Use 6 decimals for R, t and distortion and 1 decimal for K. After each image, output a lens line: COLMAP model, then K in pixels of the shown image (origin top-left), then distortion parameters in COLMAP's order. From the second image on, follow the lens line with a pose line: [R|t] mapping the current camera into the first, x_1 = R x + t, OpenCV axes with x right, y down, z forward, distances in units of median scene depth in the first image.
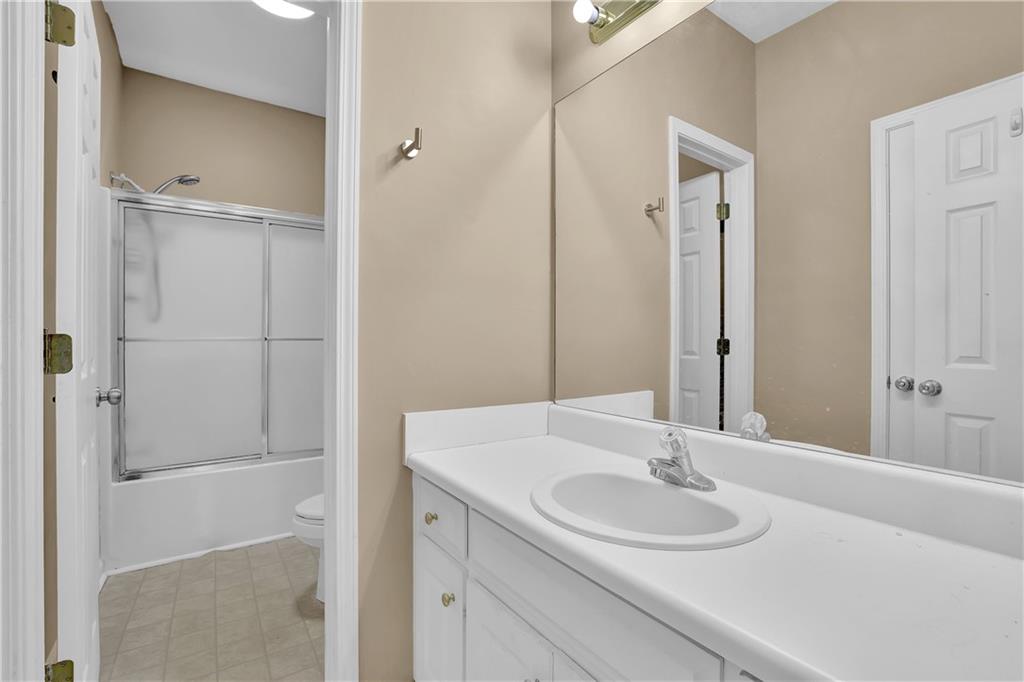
lens RADIAL K [[447.1, 0, 507.1], [0, 447.1, 343.9], [0, 0, 1]] dist [-0.050184, 0.019441]
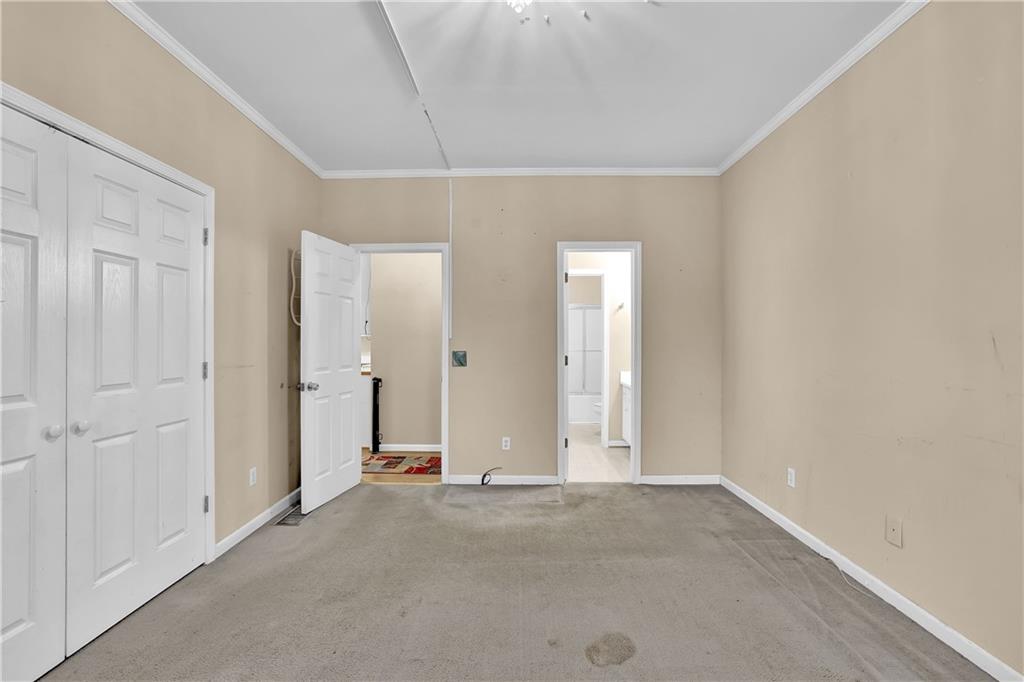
lens RADIAL K [[447.1, 0, 507.1], [0, 447.1, 343.9], [0, 0, 1]] dist [-0.050184, 0.019441]
pose [[0.809624, -0.004119, -0.586934, 0.806115], [-0.000681, 0.999968, -0.007956, -0.036235], [0.586948, 0.006841, 0.809596, -1.778393]]
